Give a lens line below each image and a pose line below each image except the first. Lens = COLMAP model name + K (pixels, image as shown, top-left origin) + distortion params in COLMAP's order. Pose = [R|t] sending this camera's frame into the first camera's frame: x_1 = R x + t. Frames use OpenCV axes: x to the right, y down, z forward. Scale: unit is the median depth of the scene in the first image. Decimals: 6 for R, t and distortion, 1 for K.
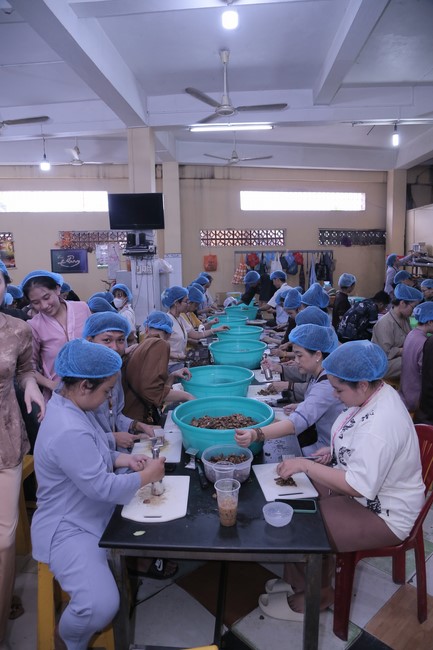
lens RADIAL K [[522.0, 0, 216.6], [0, 522.0, 323.0], [0, 0, 1]] dist [-0.103053, -0.001663]
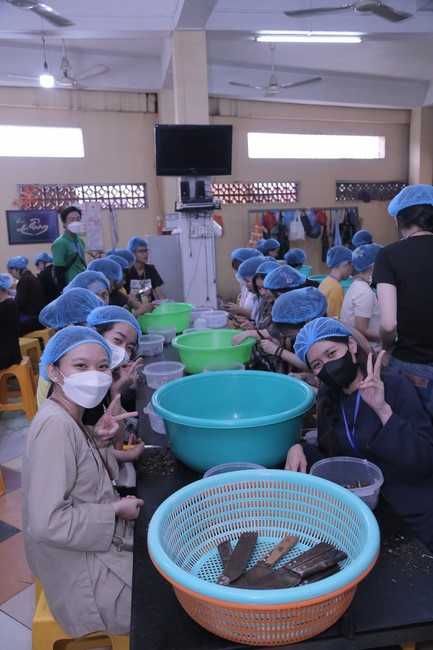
lens RADIAL K [[602.4, 0, 216.8], [0, 602.4, 327.0], [0, 0, 1]] dist [-0.015479, 0.000000]
pose [[0.966131, -0.065507, 0.249599, -0.248461], [0.056526, 0.997475, 0.042989, -0.002575], [-0.251785, -0.027424, 0.967395, 0.122475]]
